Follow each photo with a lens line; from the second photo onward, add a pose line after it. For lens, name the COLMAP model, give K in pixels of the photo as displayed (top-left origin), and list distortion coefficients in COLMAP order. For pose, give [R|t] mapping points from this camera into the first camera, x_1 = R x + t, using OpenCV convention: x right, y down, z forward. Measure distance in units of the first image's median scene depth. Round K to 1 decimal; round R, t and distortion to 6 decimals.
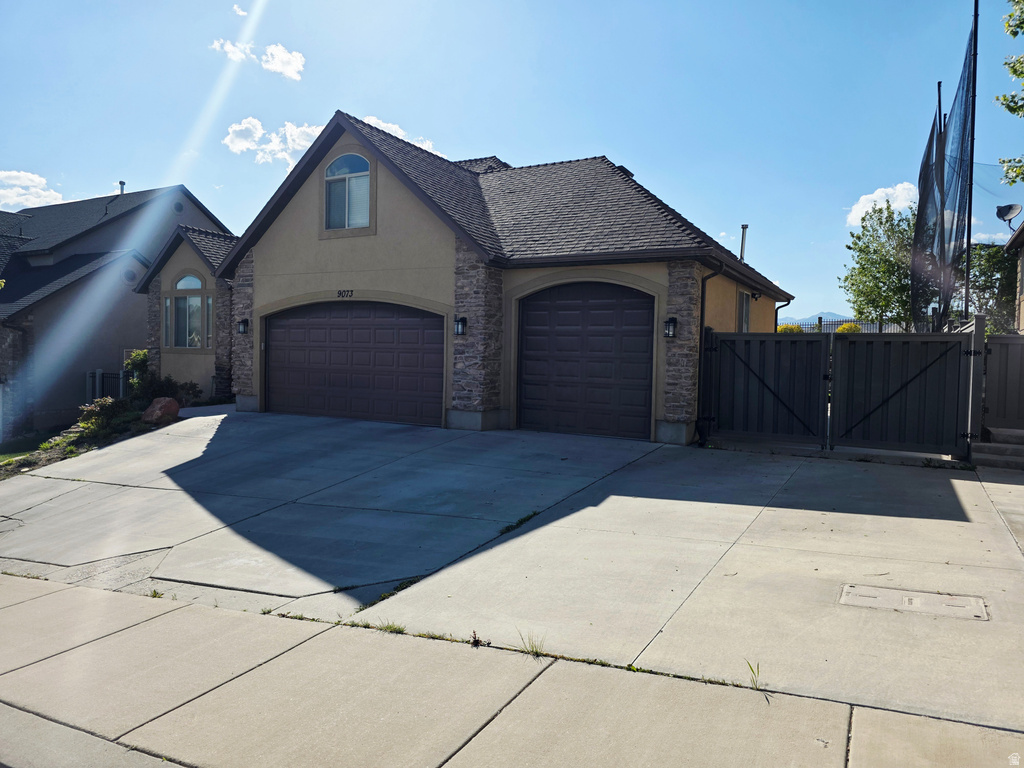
lens RADIAL K [[680.7, 0, 512.8], [0, 680.7, 375.3], [0, 0, 1]] dist [0.084788, -0.088902]
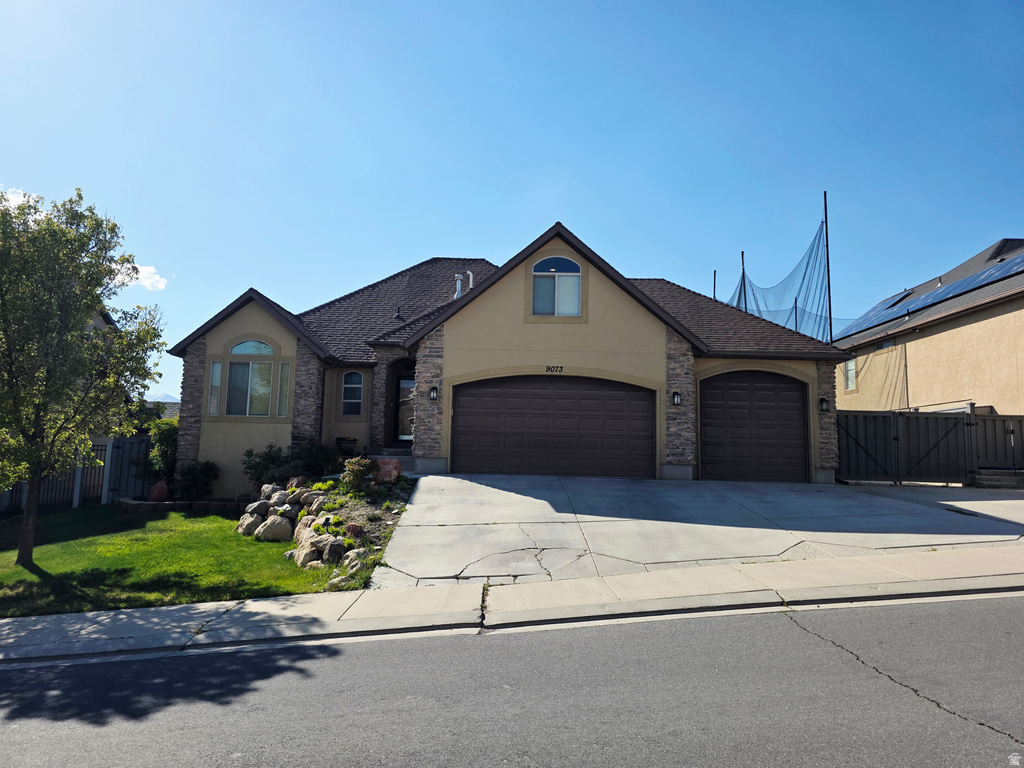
lens RADIAL K [[680.7, 0, 512.8], [0, 680.7, 375.3], [0, 0, 1]] dist [0.084788, -0.088902]
pose [[0.874044, 0.055395, 0.482678, -0.949164], [0.011376, 0.990873, -0.134318, 0.053556], [-0.485713, 0.122890, 0.865437, 0.016090]]
